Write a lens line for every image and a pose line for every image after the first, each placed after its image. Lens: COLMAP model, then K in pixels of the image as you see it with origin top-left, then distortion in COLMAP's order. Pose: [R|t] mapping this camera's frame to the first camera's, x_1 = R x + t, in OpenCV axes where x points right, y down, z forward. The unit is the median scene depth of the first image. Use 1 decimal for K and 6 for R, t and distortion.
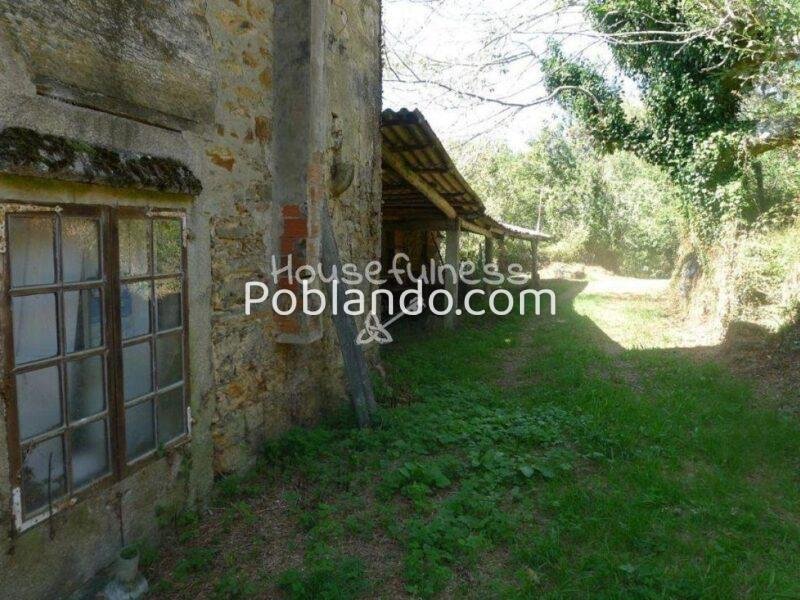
lens RADIAL K [[550.4, 0, 400.0], [0, 550.4, 300.0], [0, 0, 1]] dist [-0.032360, -0.001190]
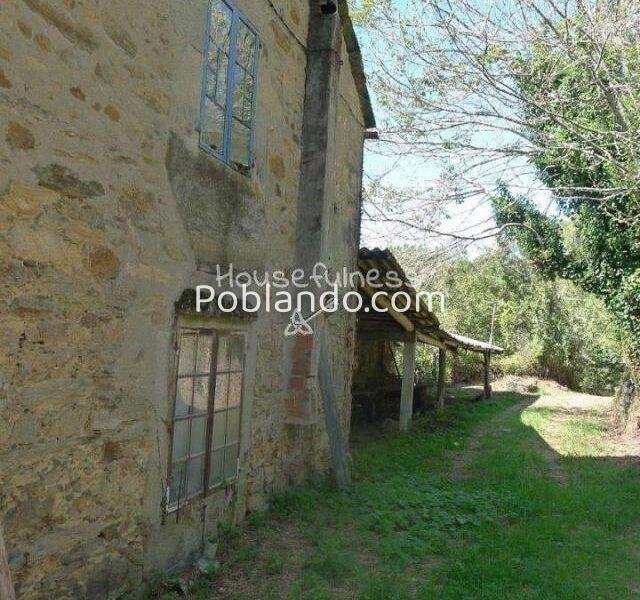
lens RADIAL K [[780.3, 0, 320.0], [0, 780.3, 300.0], [0, 0, 1]] dist [-0.026235, 0.002343]
pose [[0.998892, 0.046563, -0.006842, -0.083236], [-0.047062, 0.987312, -0.151656, 0.039335], [-0.000306, 0.151810, 0.988410, -0.602542]]
